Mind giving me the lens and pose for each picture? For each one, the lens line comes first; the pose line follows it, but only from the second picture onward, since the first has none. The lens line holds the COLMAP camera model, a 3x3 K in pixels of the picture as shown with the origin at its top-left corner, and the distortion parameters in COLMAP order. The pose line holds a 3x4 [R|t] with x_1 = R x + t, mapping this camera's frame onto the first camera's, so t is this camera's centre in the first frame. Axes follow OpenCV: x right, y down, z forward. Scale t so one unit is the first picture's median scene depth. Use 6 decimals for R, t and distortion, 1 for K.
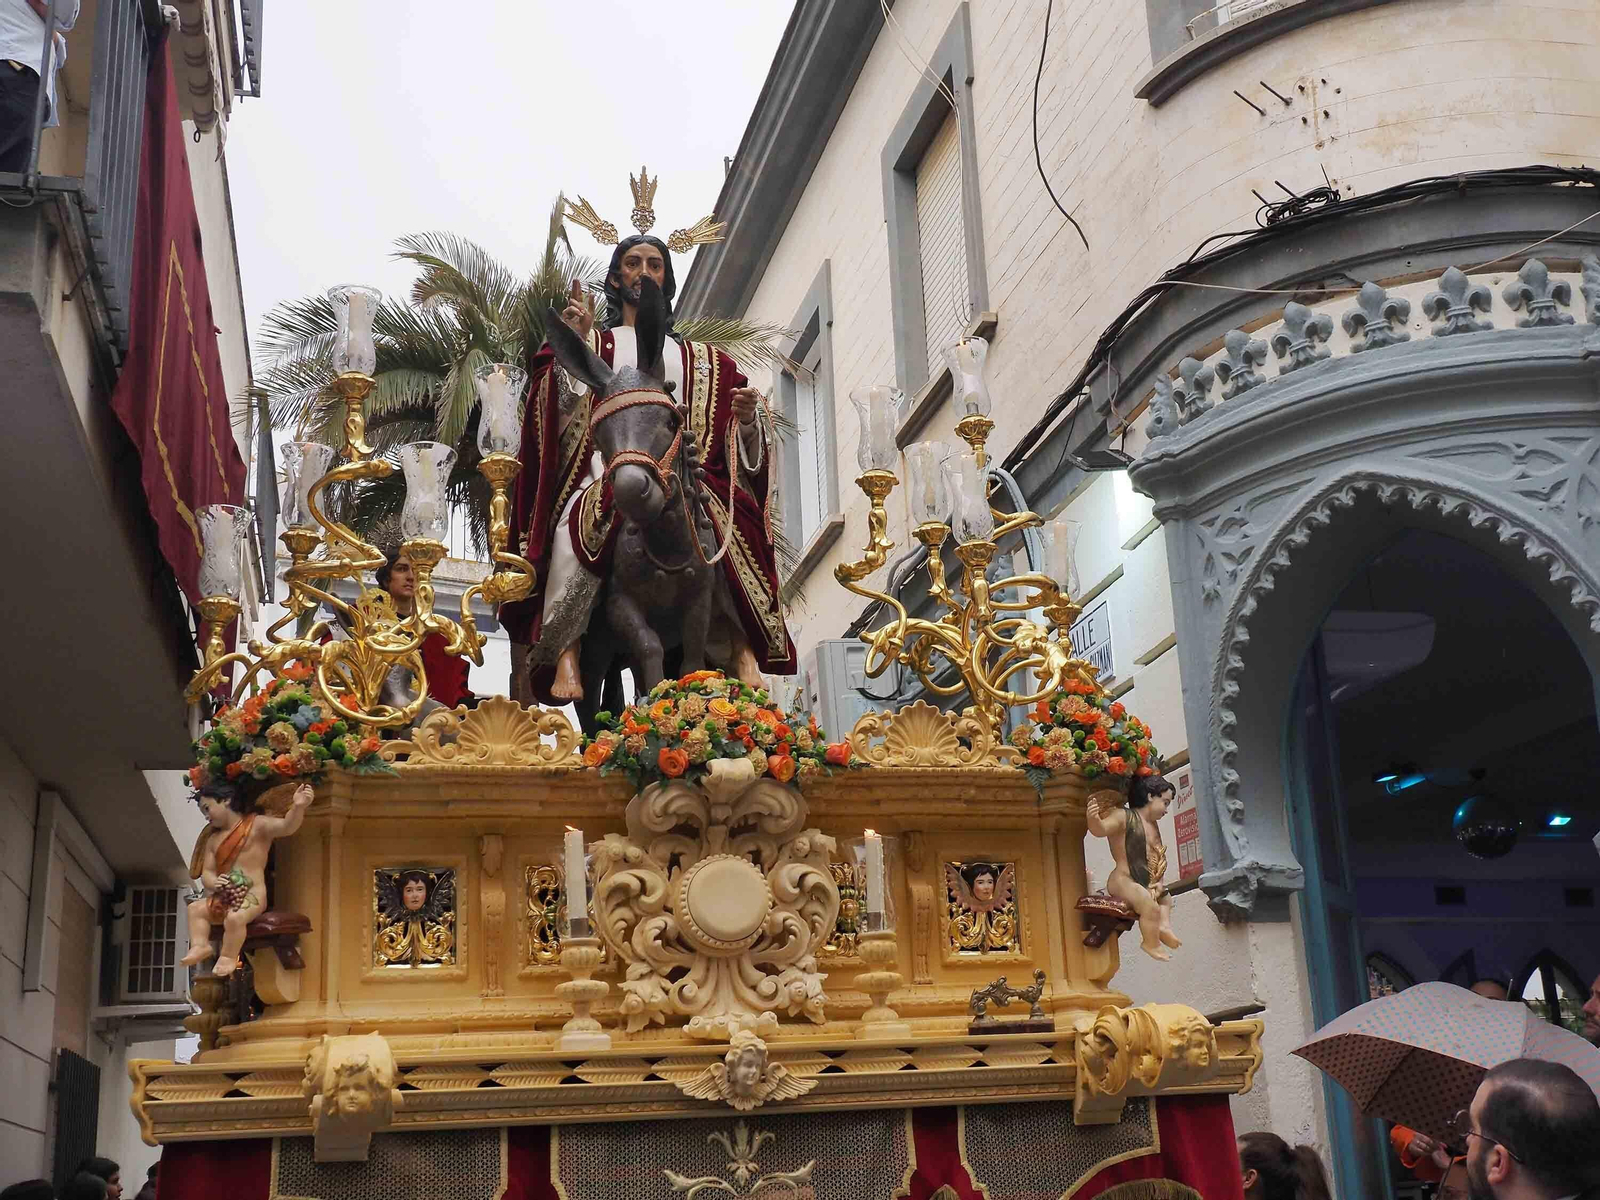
lens RADIAL K [[1919.5, 0, 805.1], [0, 1919.5, 568.0], [0, 0, 1]] dist [-0.026437, -0.014150]
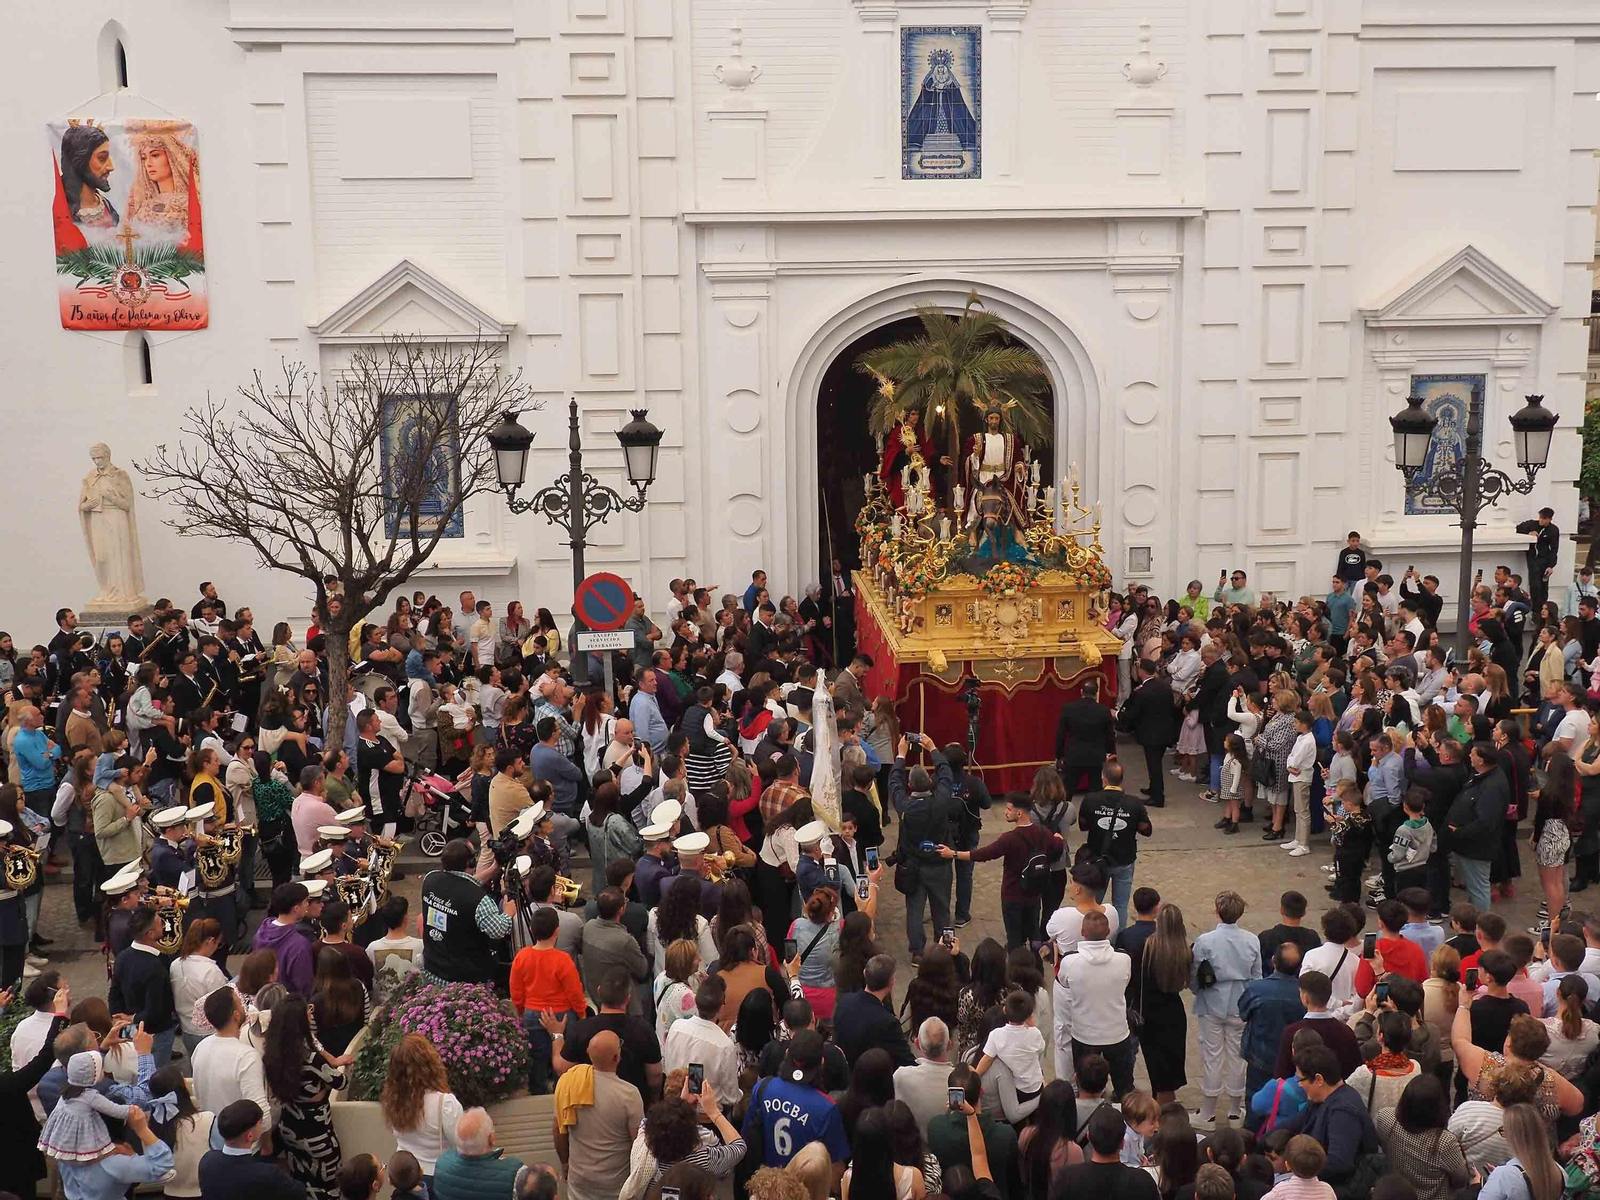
lens RADIAL K [[2422.4, 0, 800.0], [0, 2422.4, 600.0], [0, 0, 1]] dist [-0.045656, -0.126068]
pose [[0.986096, 0.056683, -0.156211, 0.387854], [0.023715, 0.882405, 0.469893, -2.706190], [0.164476, -0.467064, 0.868792, -4.312038]]
